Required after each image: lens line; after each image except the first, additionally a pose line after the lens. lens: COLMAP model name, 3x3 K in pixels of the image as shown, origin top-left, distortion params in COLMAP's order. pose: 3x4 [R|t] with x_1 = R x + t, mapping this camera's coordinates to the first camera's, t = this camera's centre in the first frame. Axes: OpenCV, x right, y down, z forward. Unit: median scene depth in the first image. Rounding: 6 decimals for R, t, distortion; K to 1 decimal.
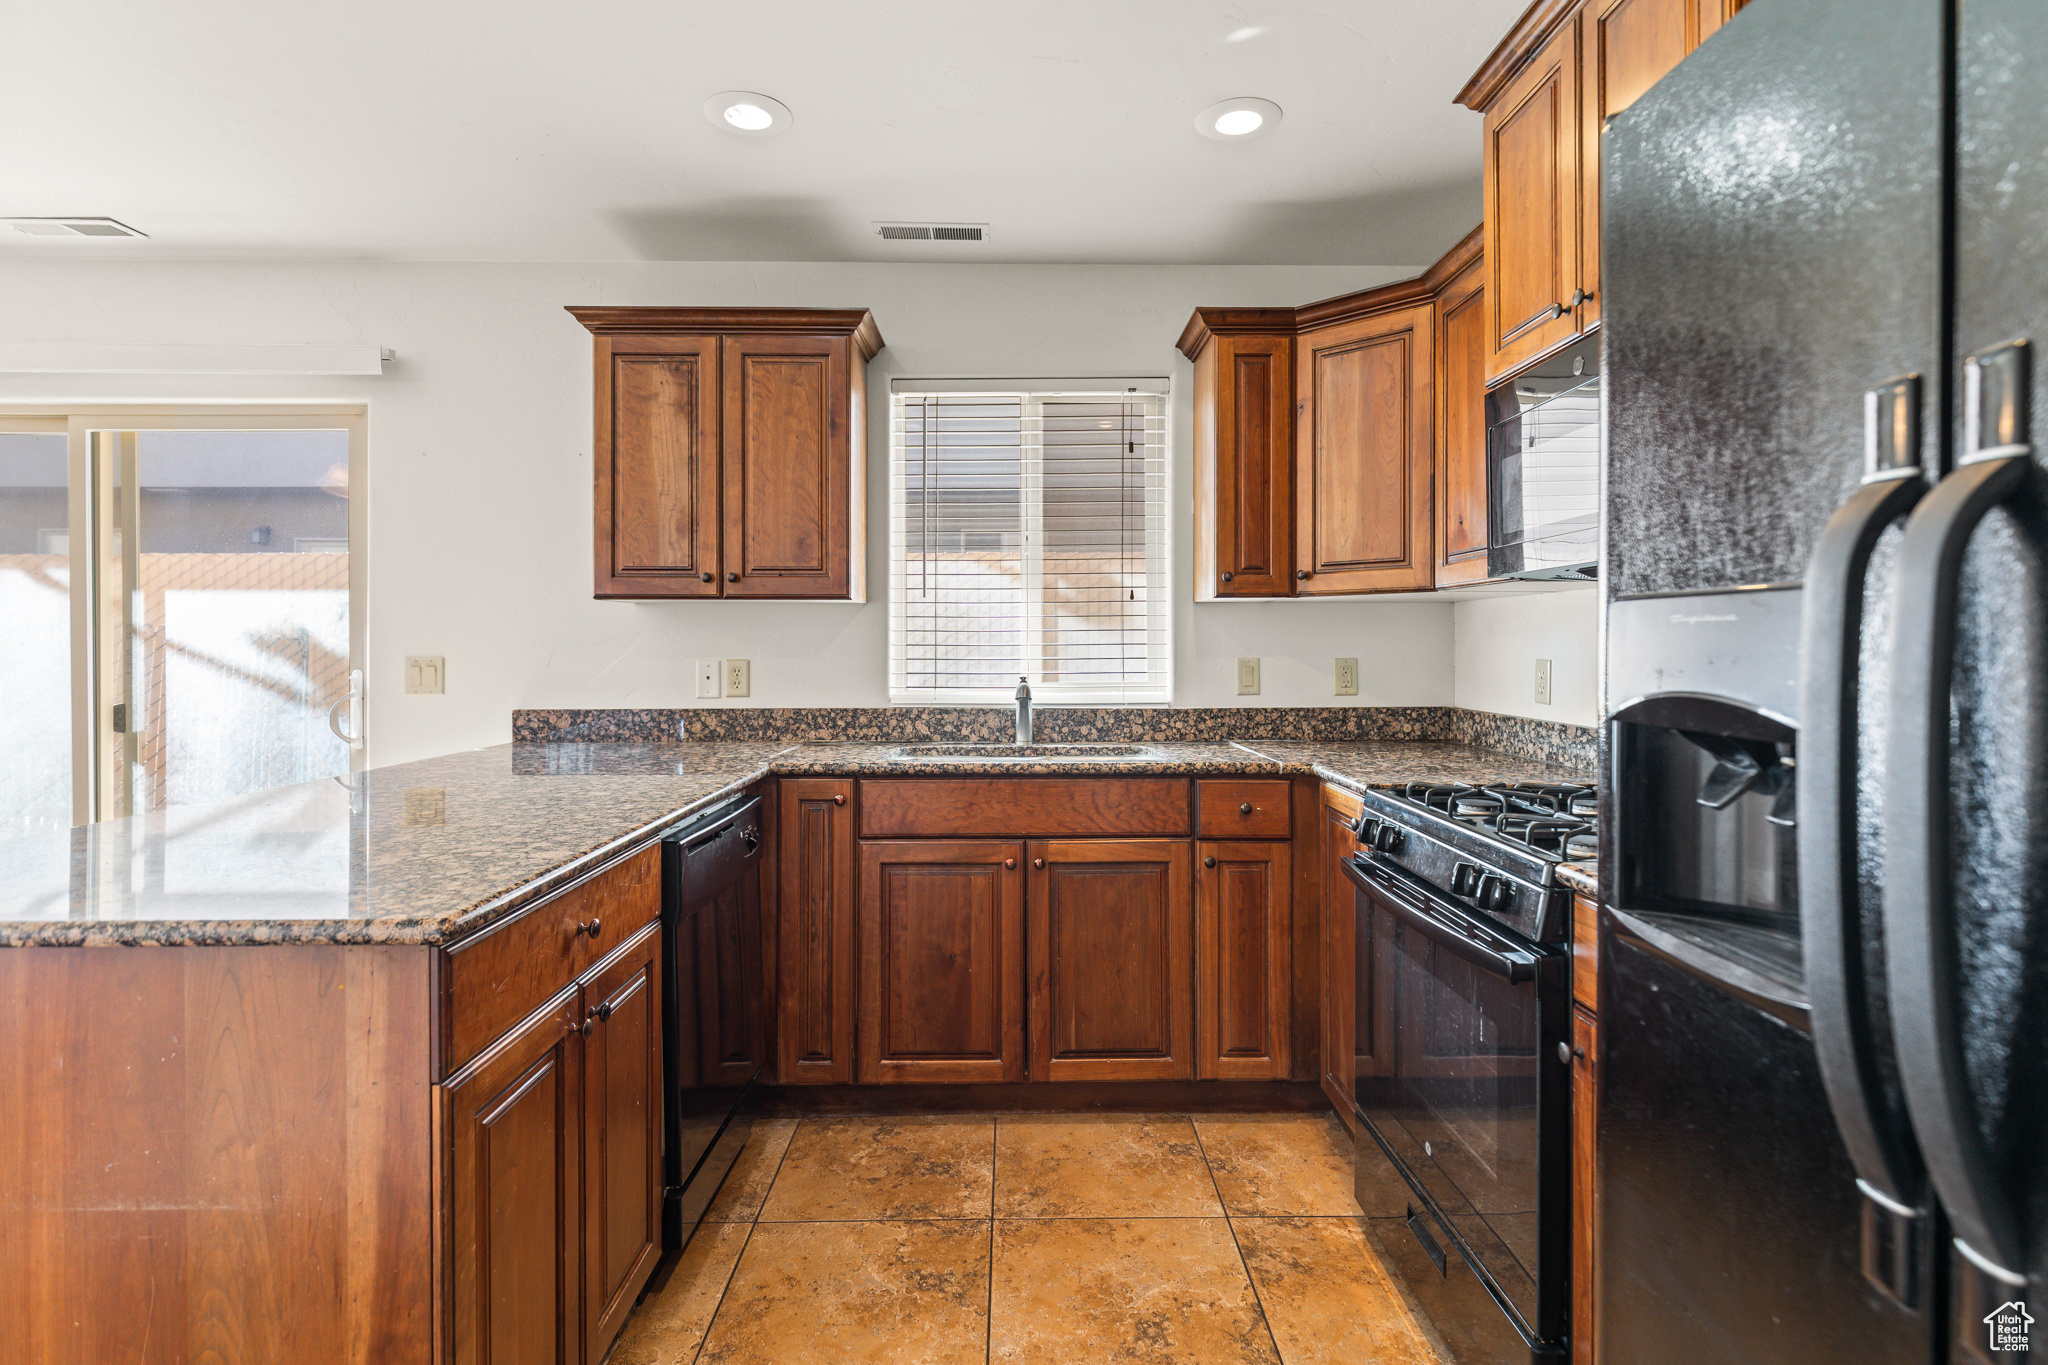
lens RADIAL K [[1000.5, 0, 1016.8], [0, 1000.5, 639.2], [0, 0, 1]] dist [-0.003460, 0.000400]
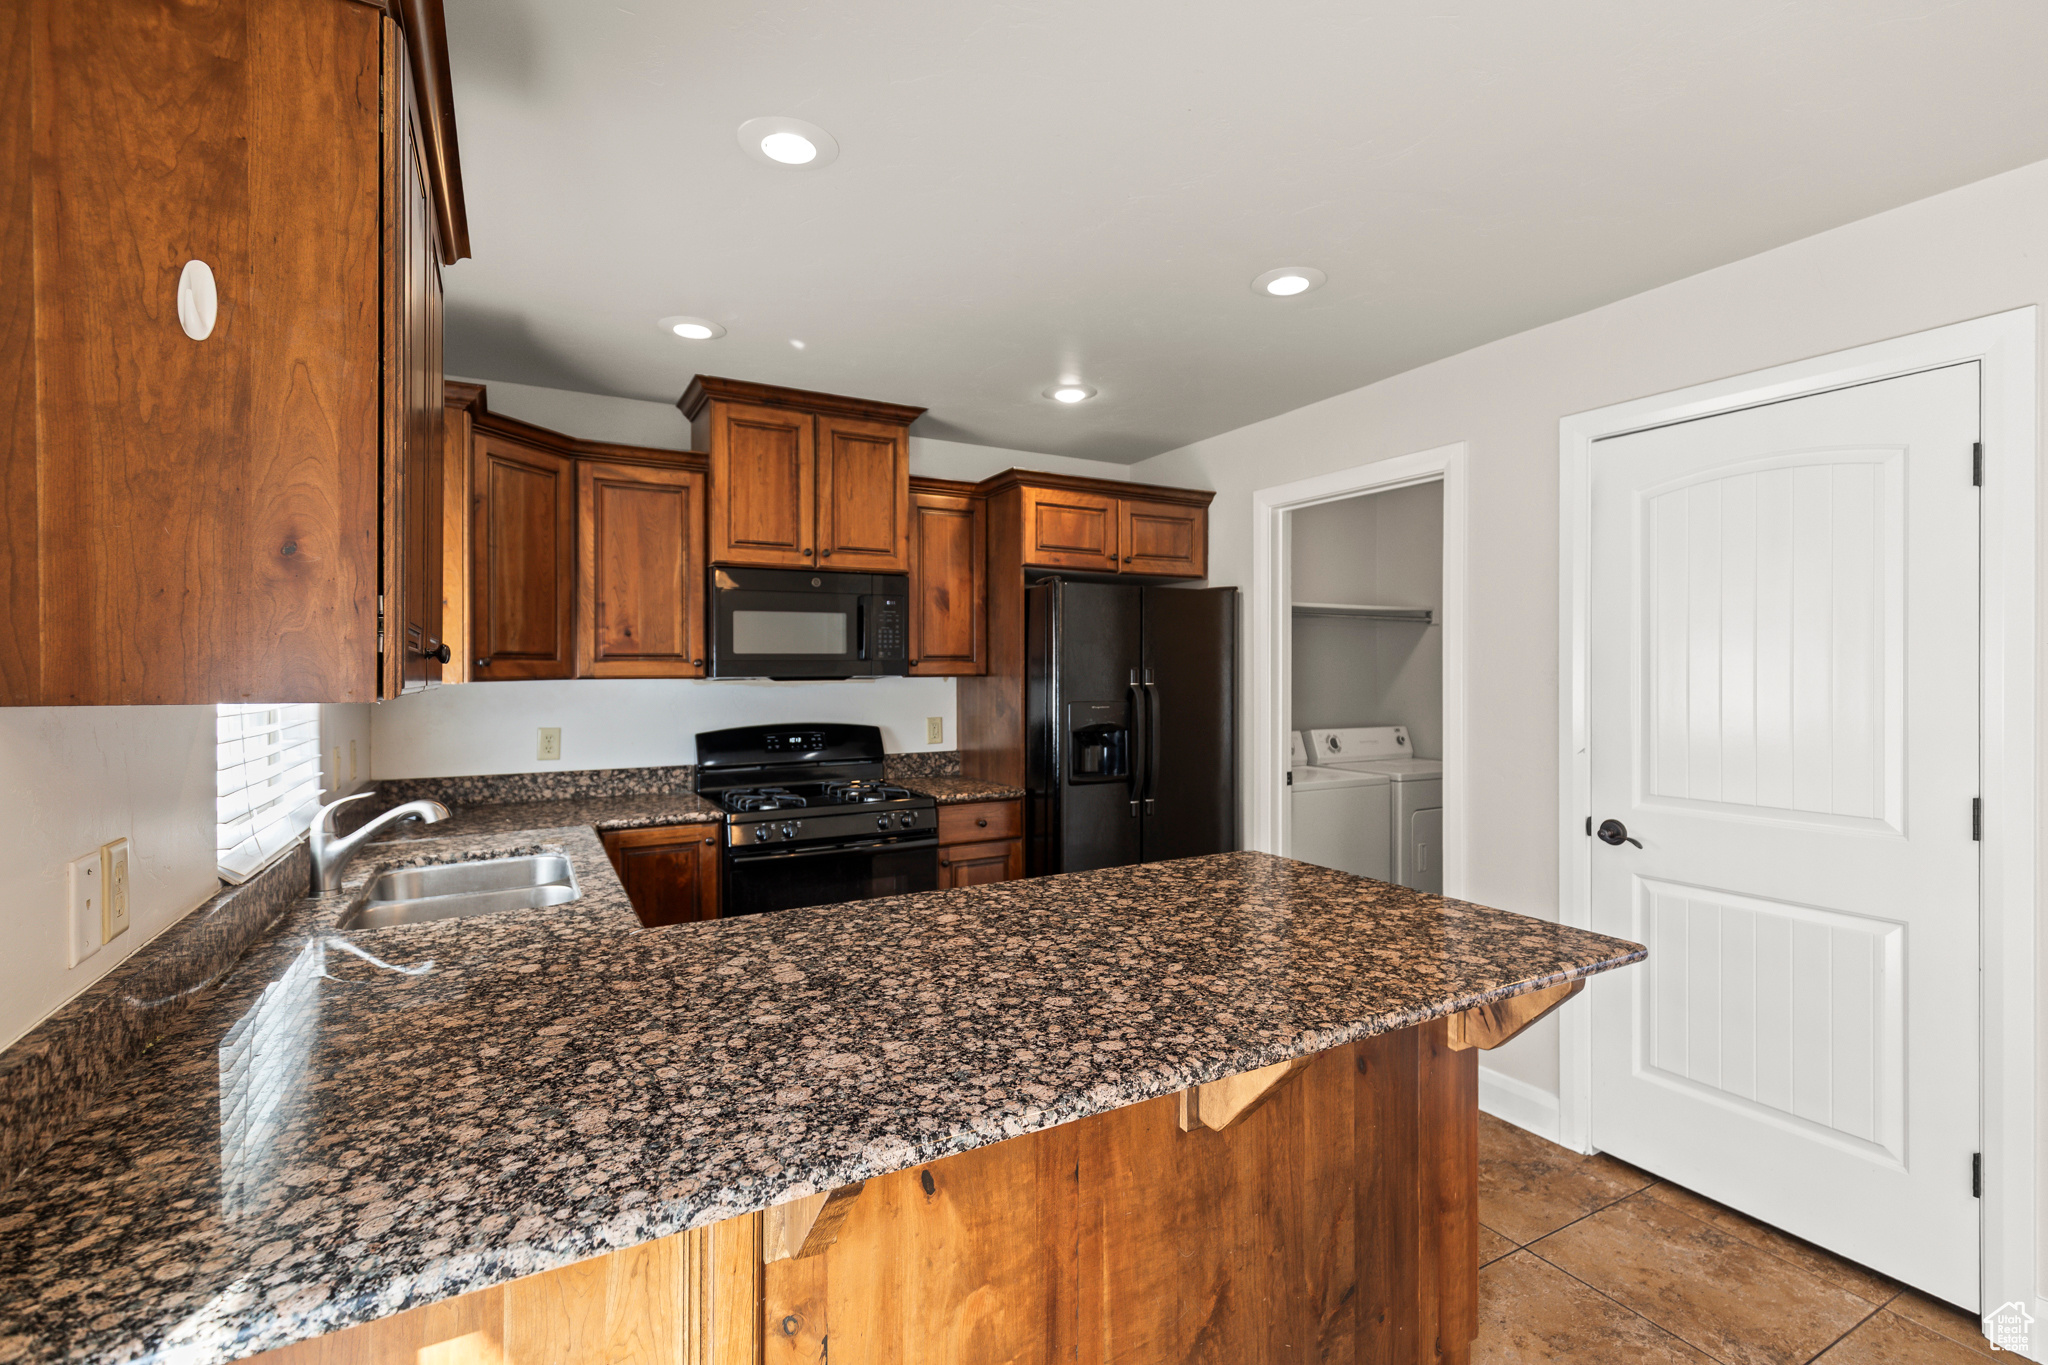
lens RADIAL K [[924.7, 0, 1026.0], [0, 924.7, 672.6], [0, 0, 1]] dist [0.008295, -0.001426]
pose [[-0.474083, 0.002114, 0.880477, -0.864216], [-0.001091, 0.999995, -0.002988, -0.050273], [-0.880479, -0.002377, -0.474079, 0.969152]]
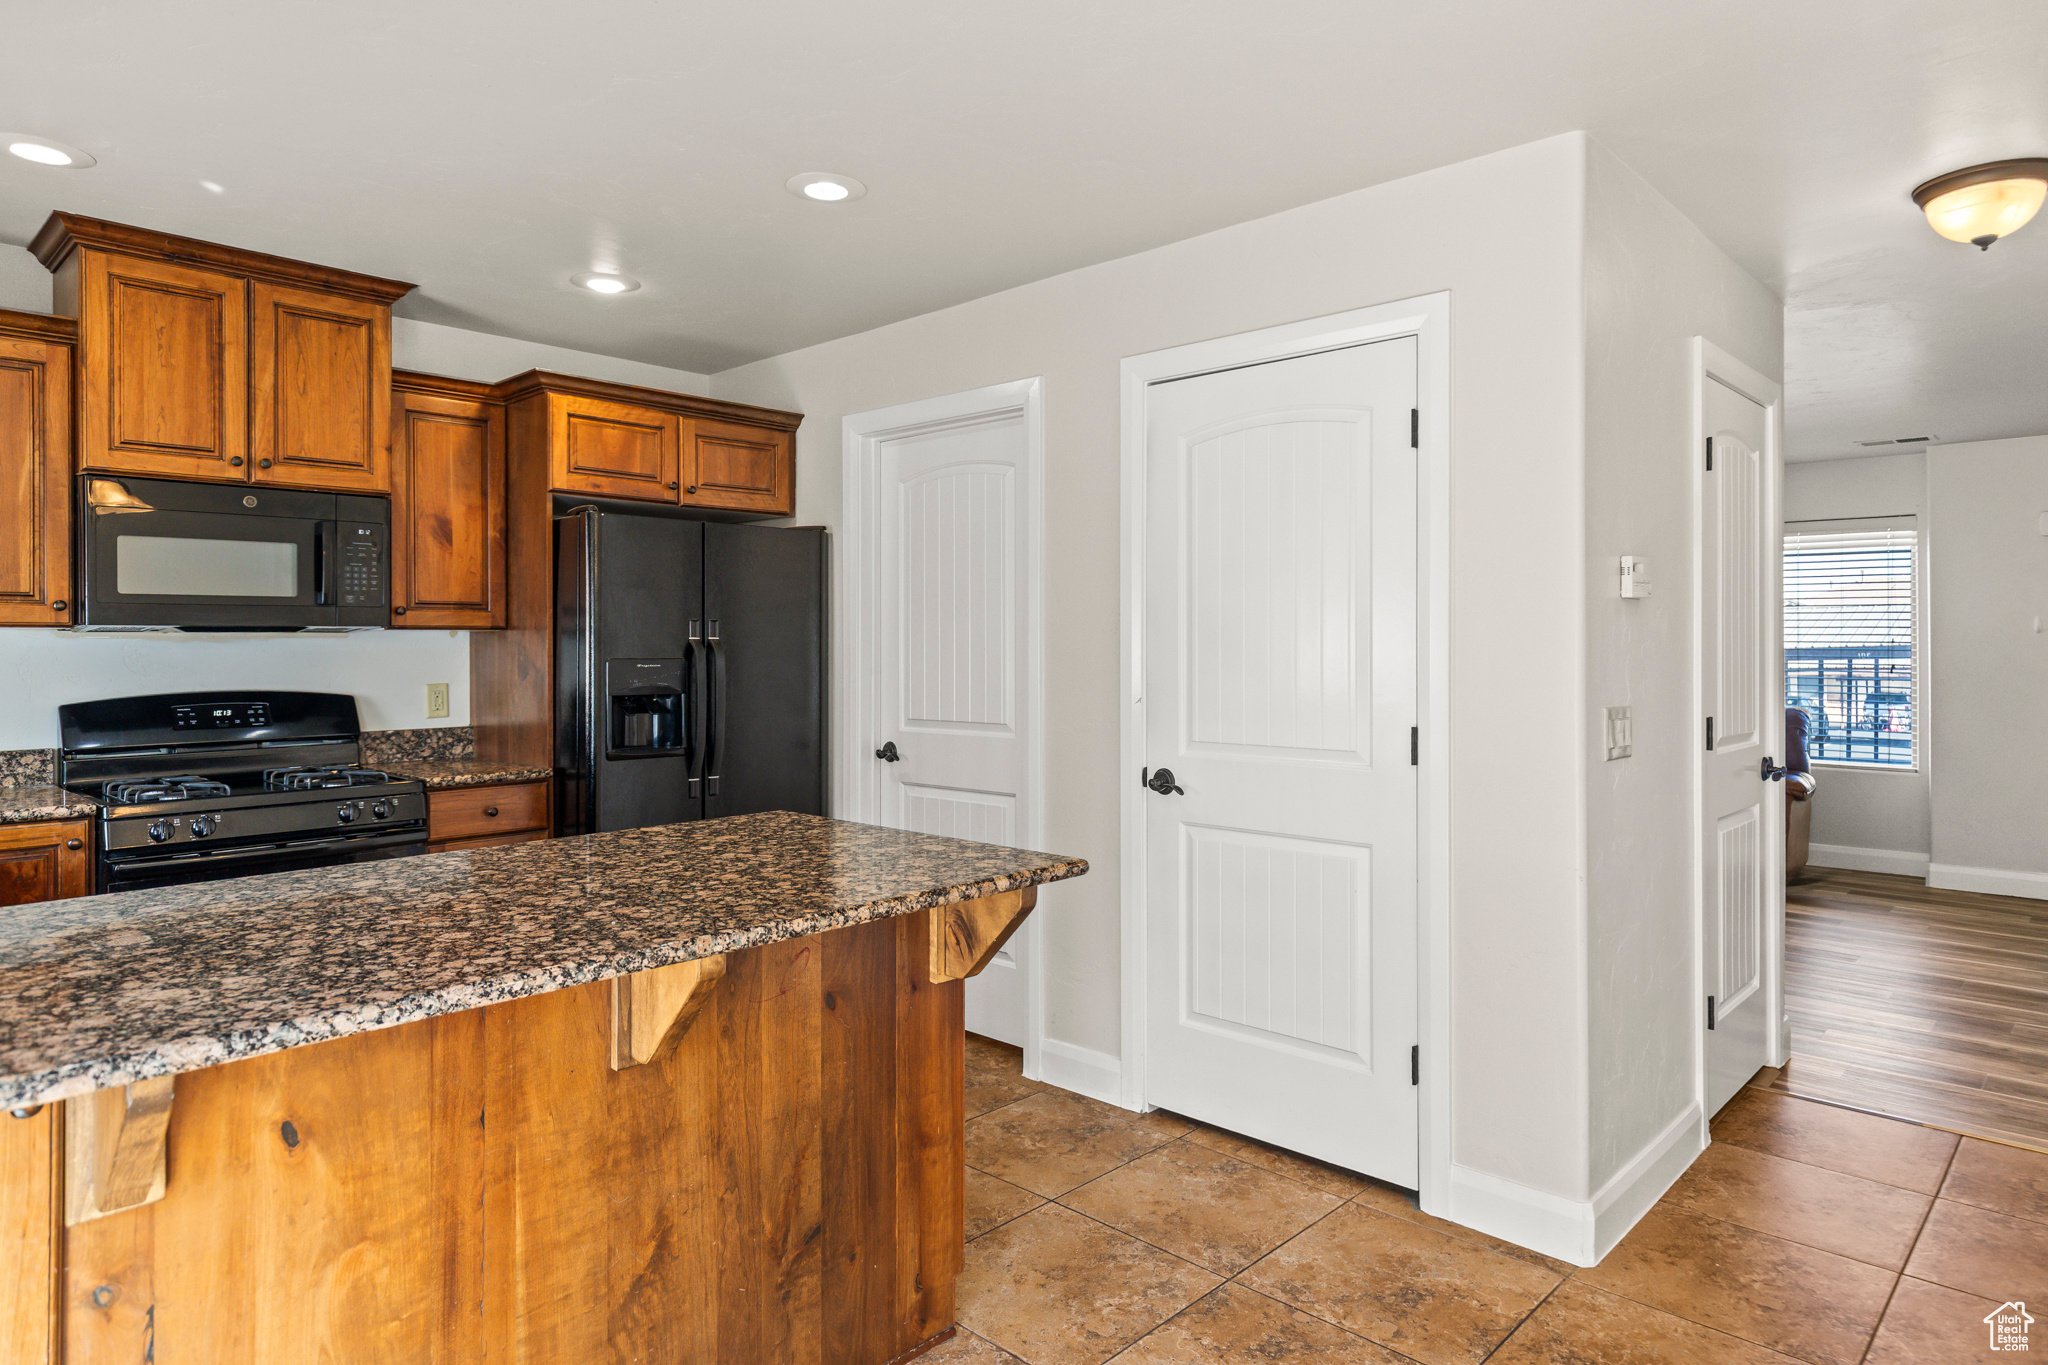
lens RADIAL K [[1203.6, 0, 1034.2], [0, 1203.6, 645.7], [0, 0, 1]] dist [0.008814, -0.000795]
pose [[-0.719095, 0.003310, 0.694904, -1.061410], [0.000153, 0.999989, -0.004605, -0.022769], [-0.694912, -0.003205, -0.719088, 0.957056]]
